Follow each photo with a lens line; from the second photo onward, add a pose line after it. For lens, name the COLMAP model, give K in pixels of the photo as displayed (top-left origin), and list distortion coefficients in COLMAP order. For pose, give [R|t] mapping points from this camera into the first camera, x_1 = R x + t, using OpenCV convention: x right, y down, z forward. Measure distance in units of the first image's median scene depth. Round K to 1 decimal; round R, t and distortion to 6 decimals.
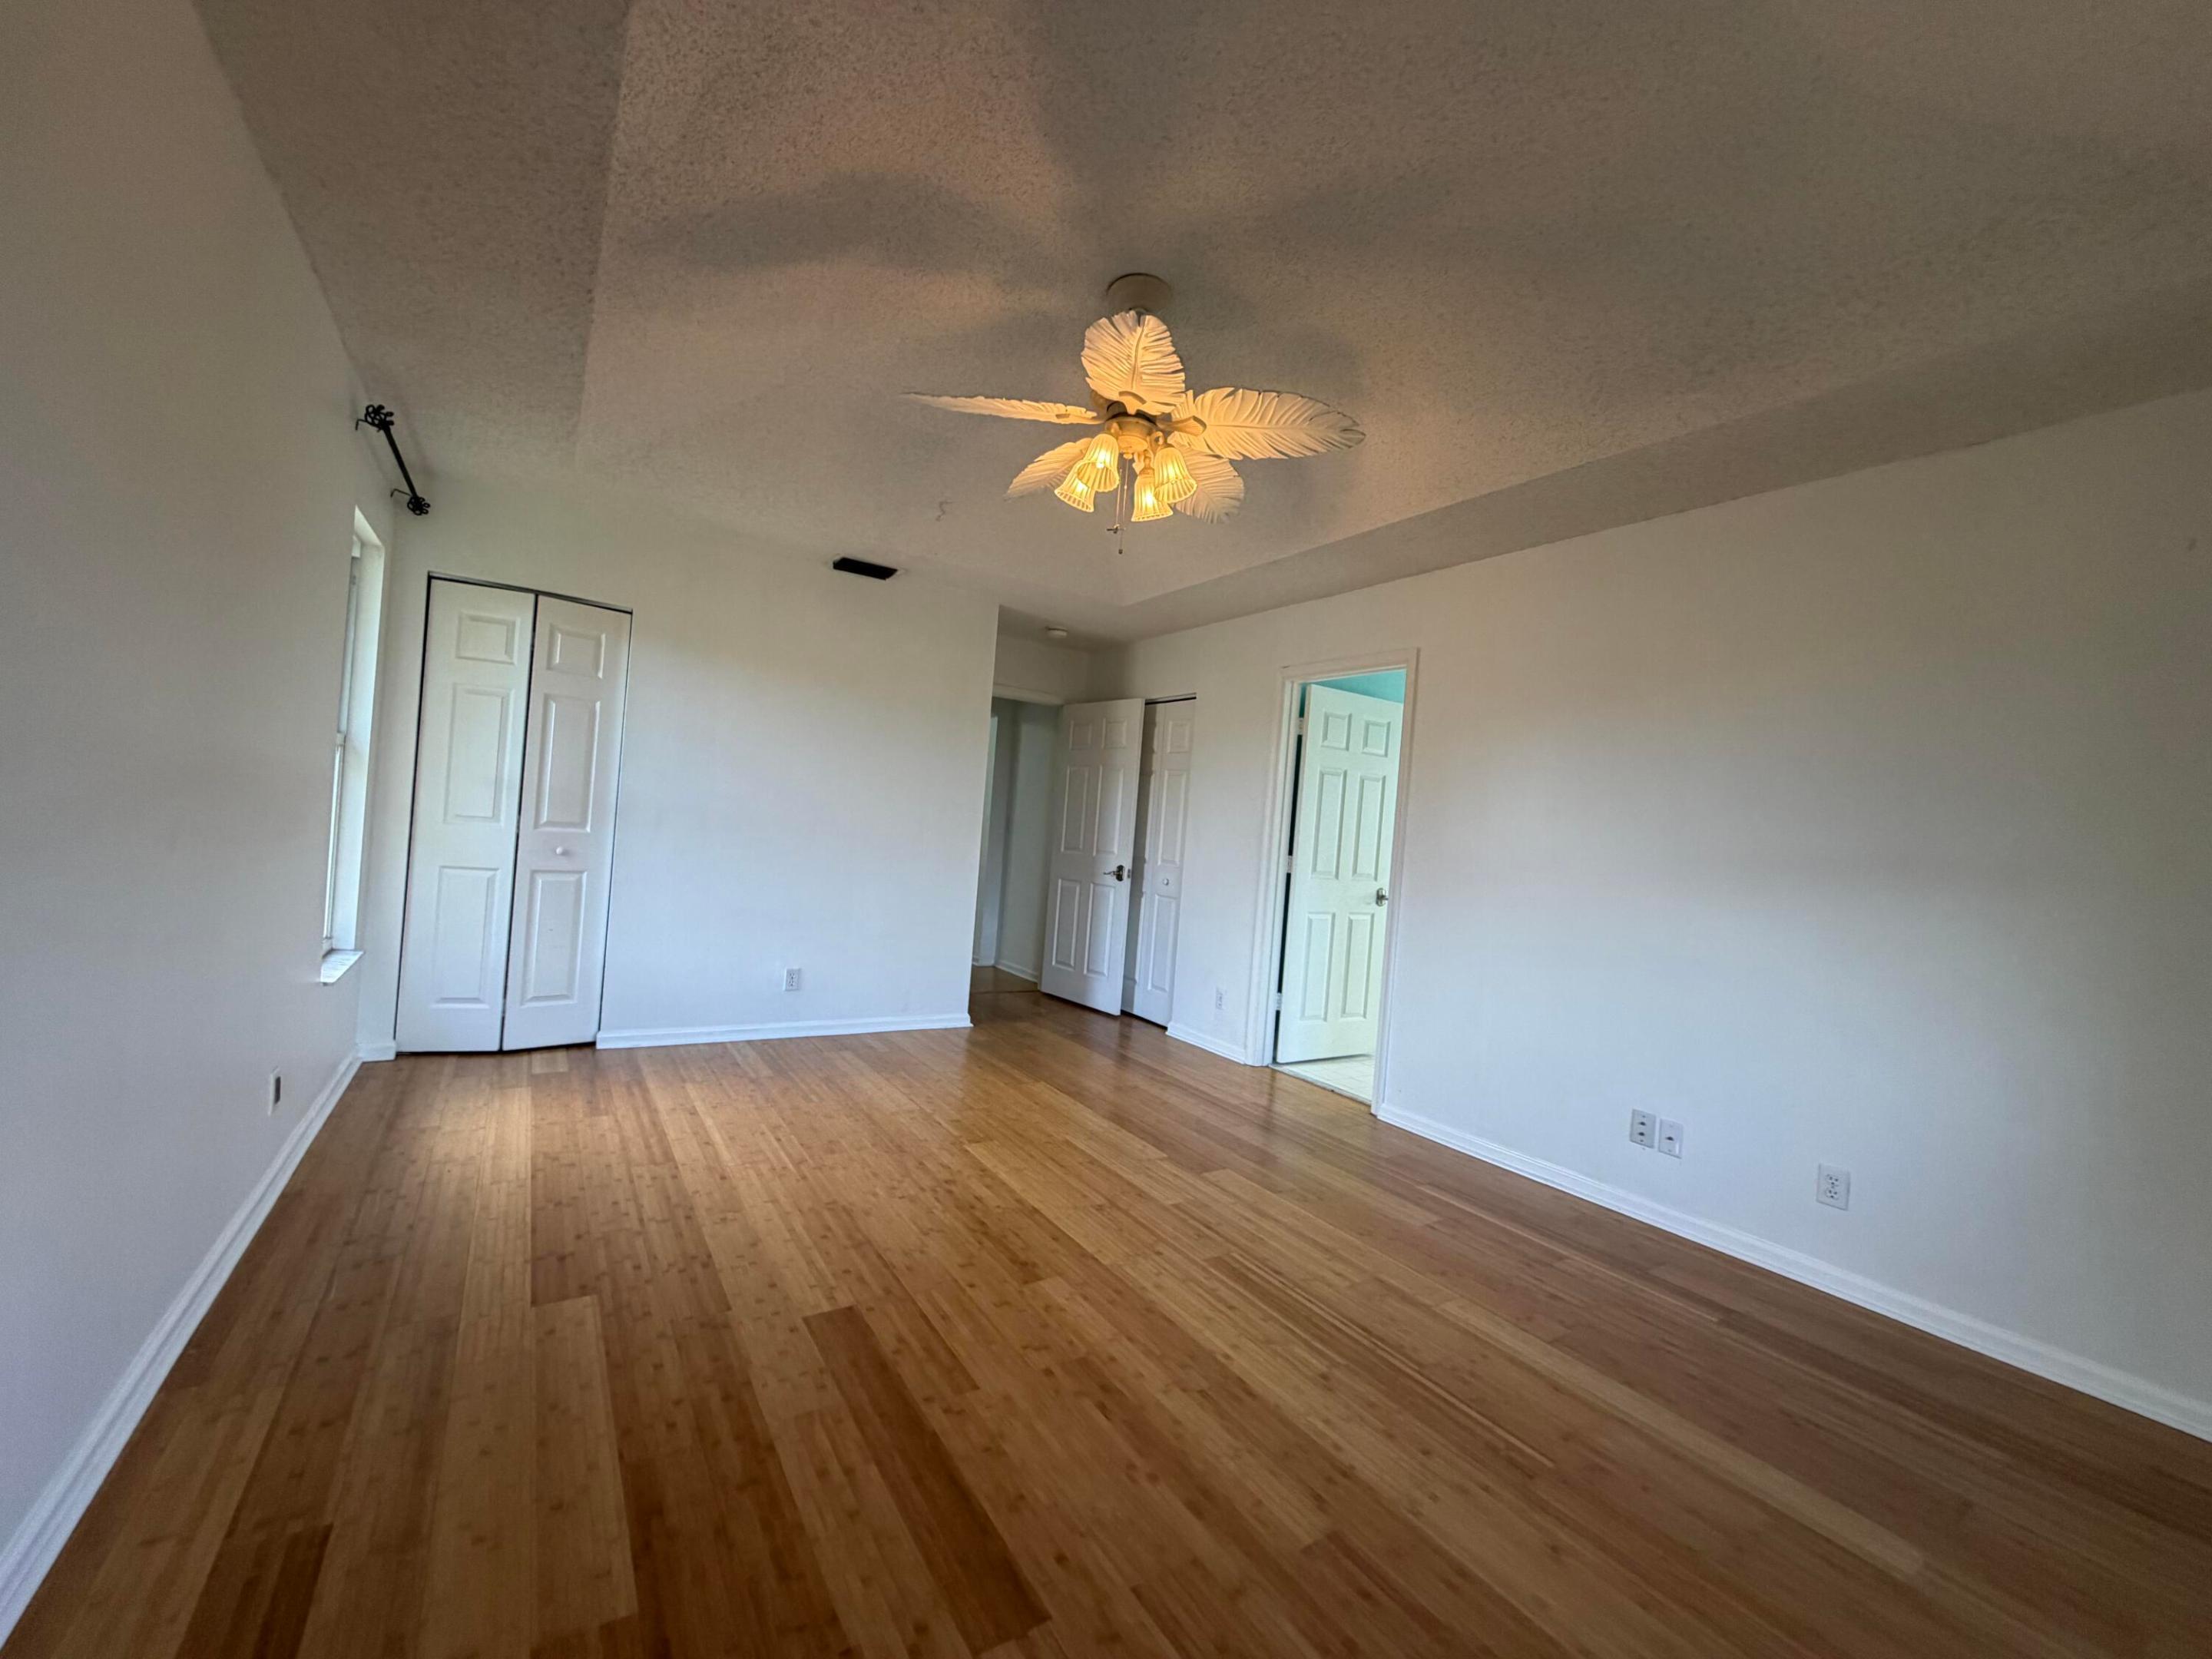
lens RADIAL K [[881.6, 0, 1099.9], [0, 881.6, 832.1], [0, 0, 1]] dist [0.000139, 0.000046]
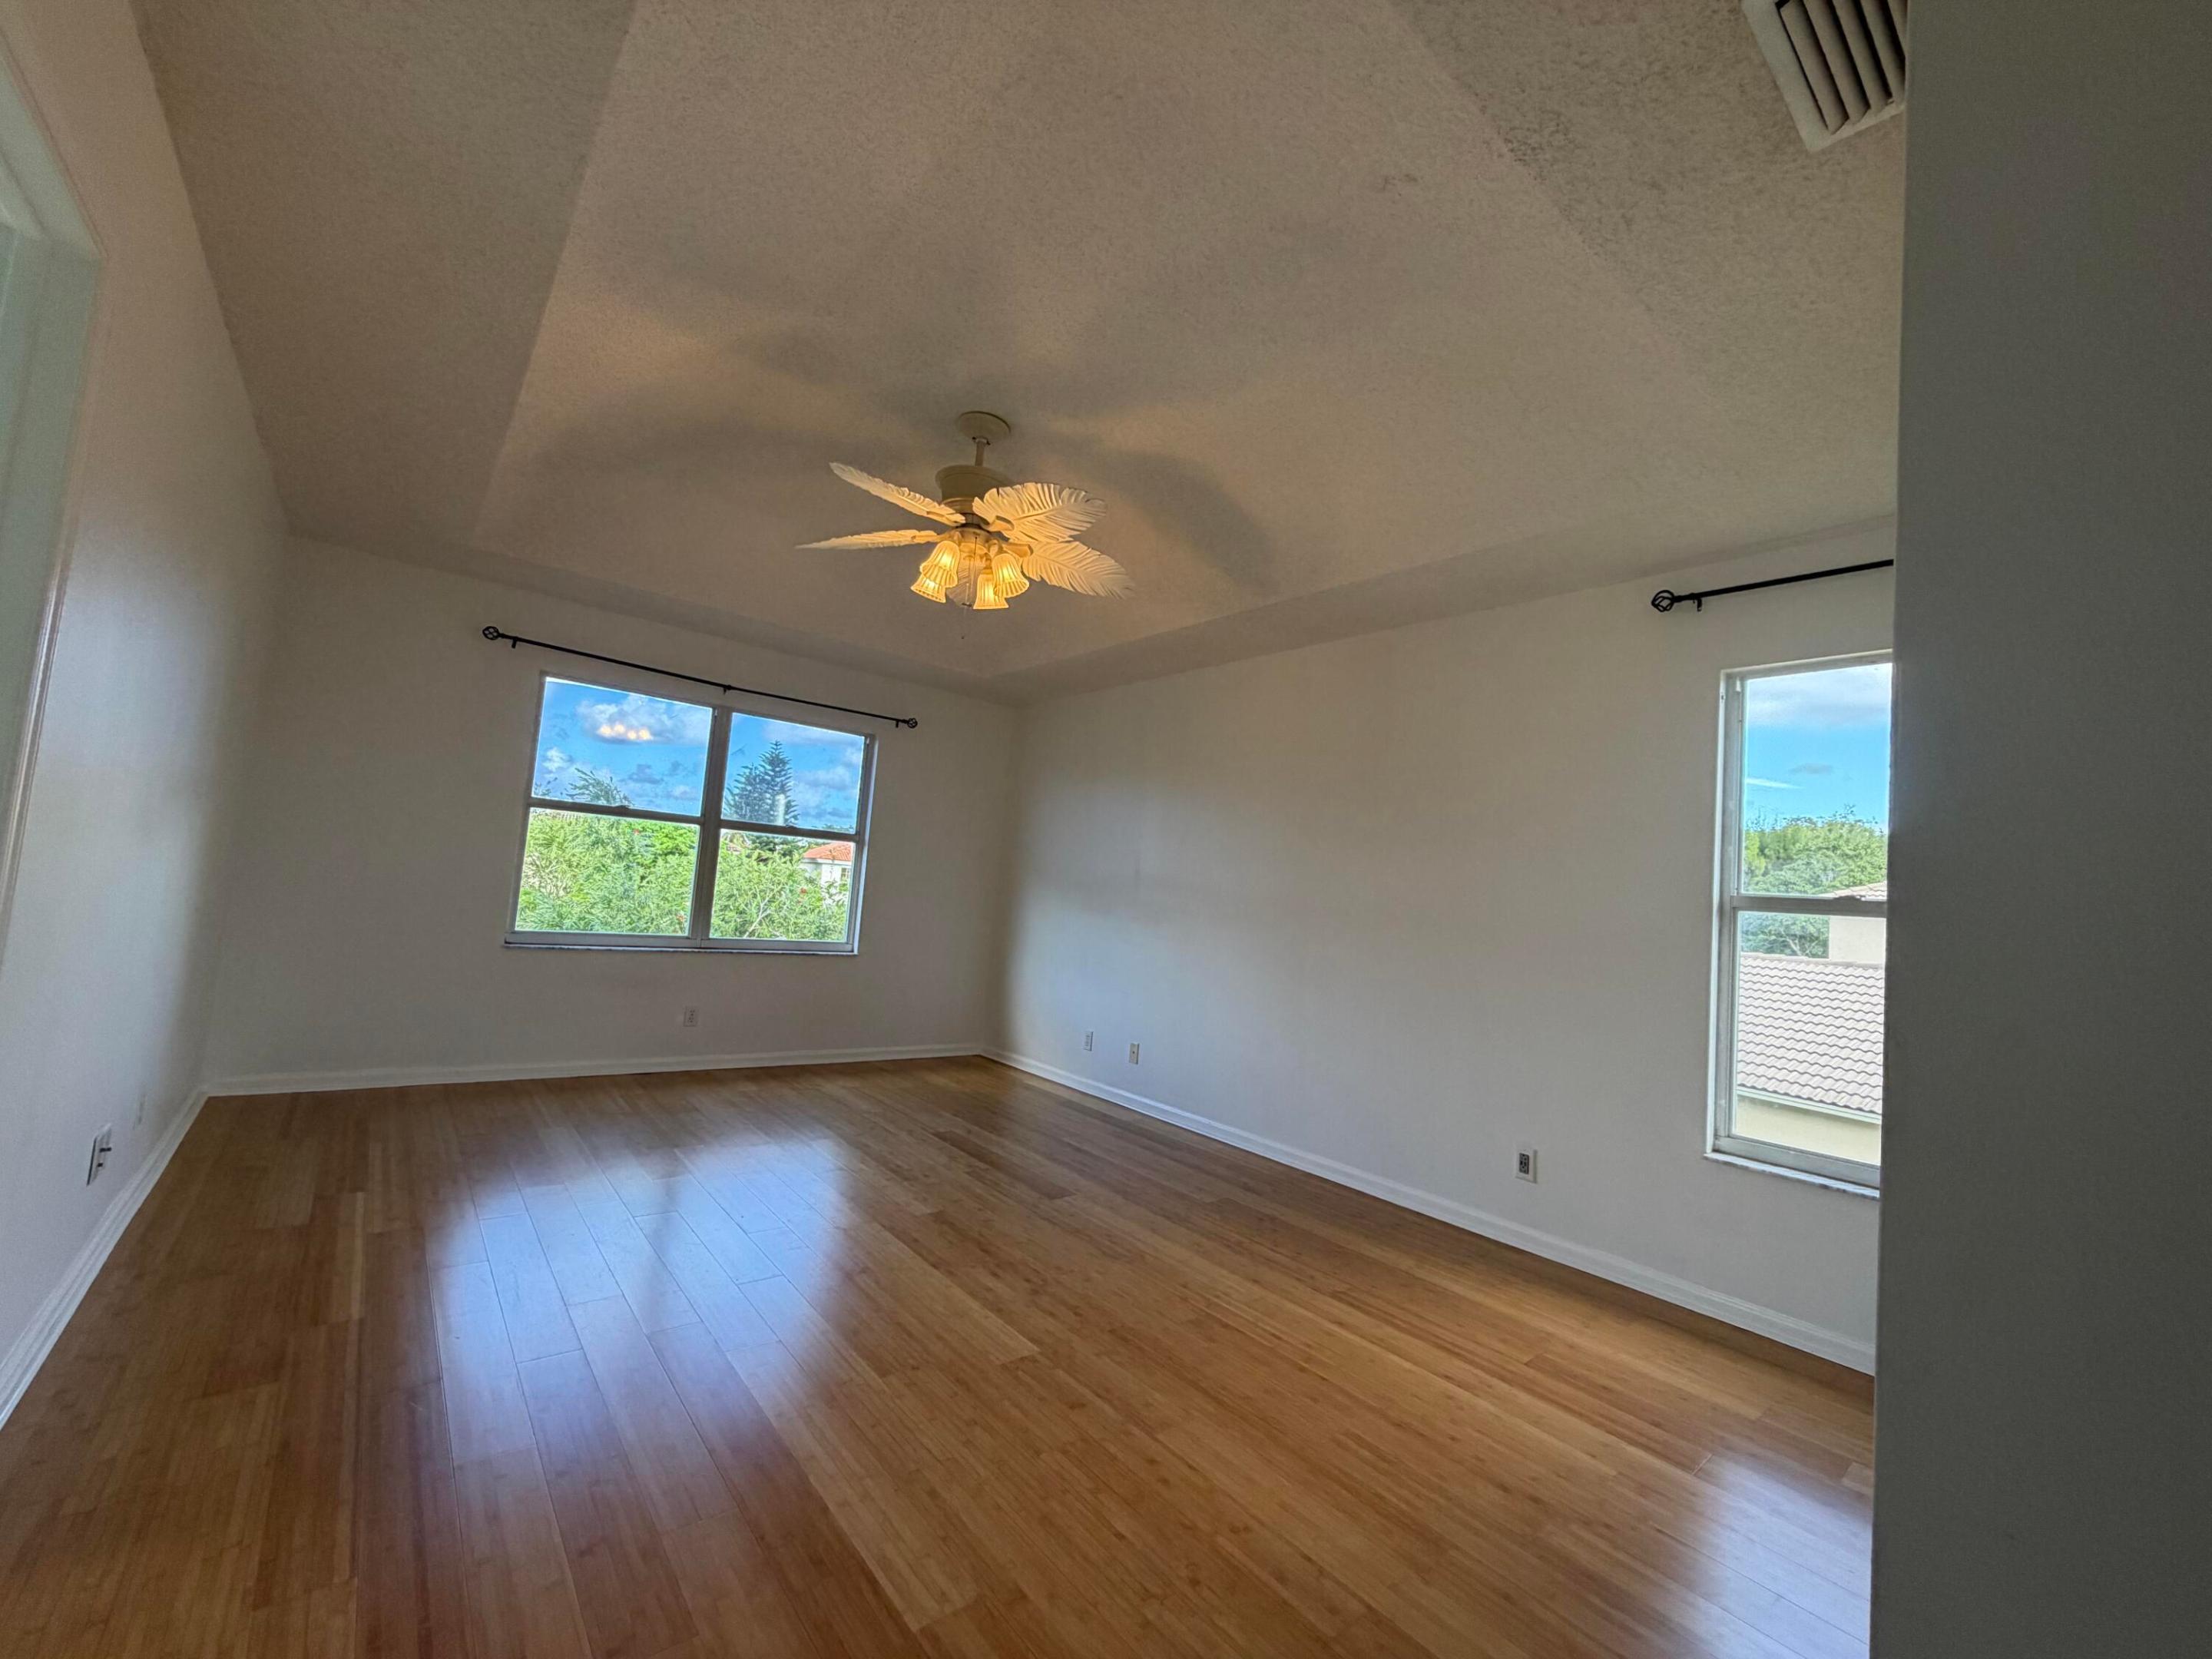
lens RADIAL K [[881.6, 0, 1099.9], [0, 881.6, 832.1], [0, 0, 1]] dist [0.000139, 0.000046]
pose [[-0.980727, -0.165717, -0.103499, -0.067608], [-0.158675, 0.984630, -0.072979, -0.001342], [0.114003, -0.055150, -0.991949, 1.880966]]
